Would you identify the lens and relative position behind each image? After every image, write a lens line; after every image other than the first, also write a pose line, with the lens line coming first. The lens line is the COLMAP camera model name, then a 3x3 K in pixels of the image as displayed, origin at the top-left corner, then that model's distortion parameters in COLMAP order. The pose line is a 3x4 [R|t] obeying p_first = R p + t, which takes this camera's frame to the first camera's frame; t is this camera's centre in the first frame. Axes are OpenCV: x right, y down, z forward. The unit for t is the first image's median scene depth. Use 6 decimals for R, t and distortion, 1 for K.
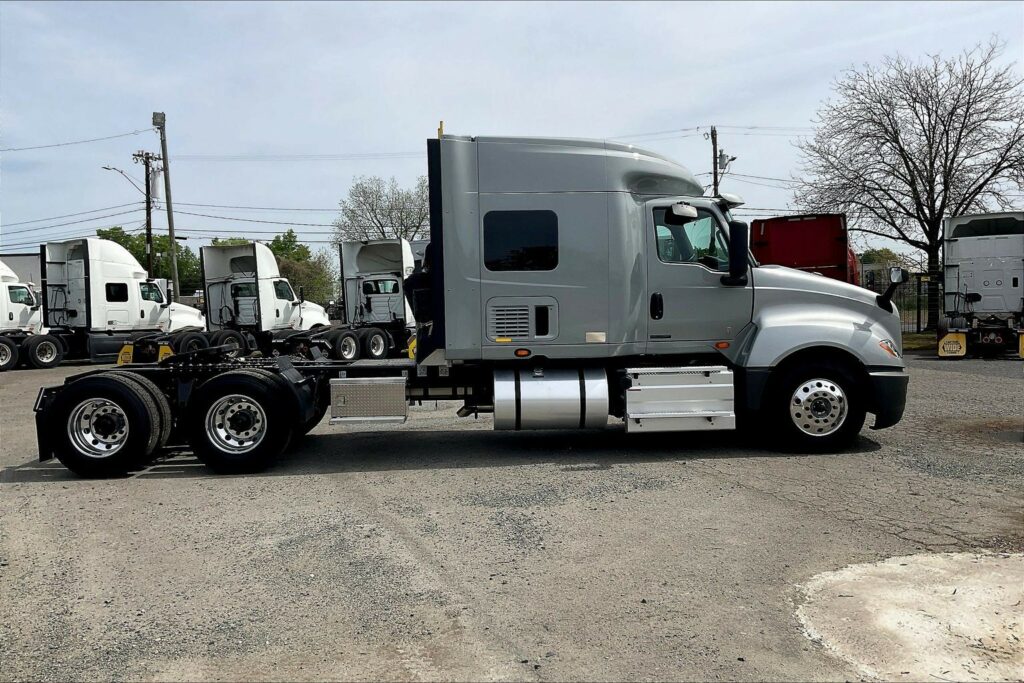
lens RADIAL K [[852.5, 0, 511.7], [0, 852.5, 343.2], [0, 0, 1]] dist [0.037888, 0.001805]
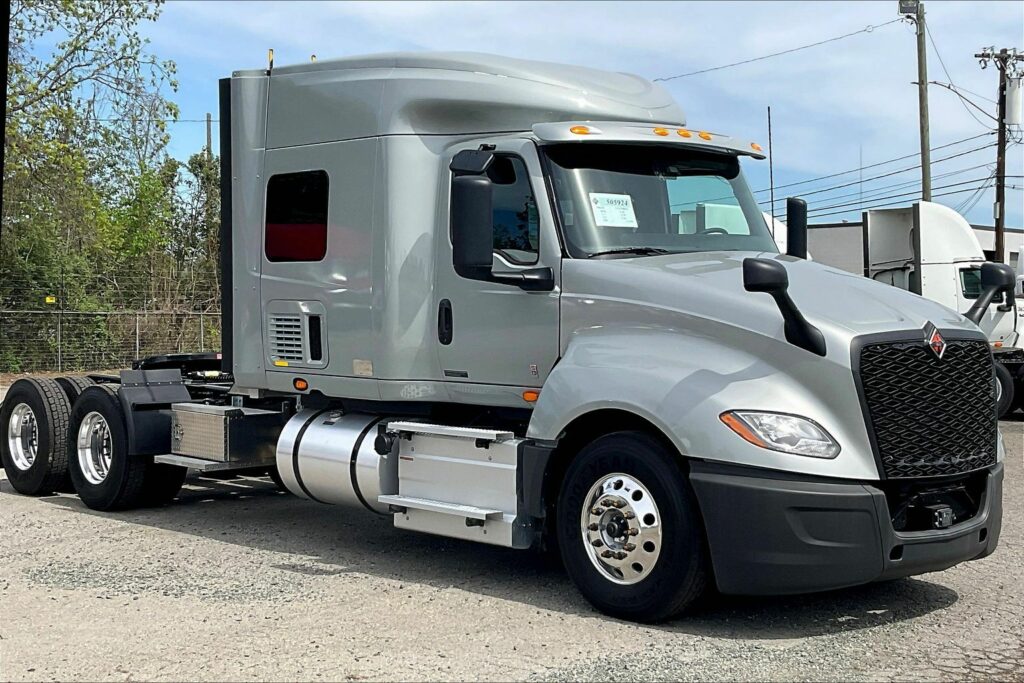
lens RADIAL K [[1568.6, 0, 511.5], [0, 1568.6, 338.2], [0, 0, 1]] dist [-0.022106, 0.000000]
pose [[0.620429, 0.040598, -0.783211, 1.051674], [-0.059104, 0.998240, 0.004925, -0.040056], [0.782032, 0.043235, 0.621736, 0.362970]]
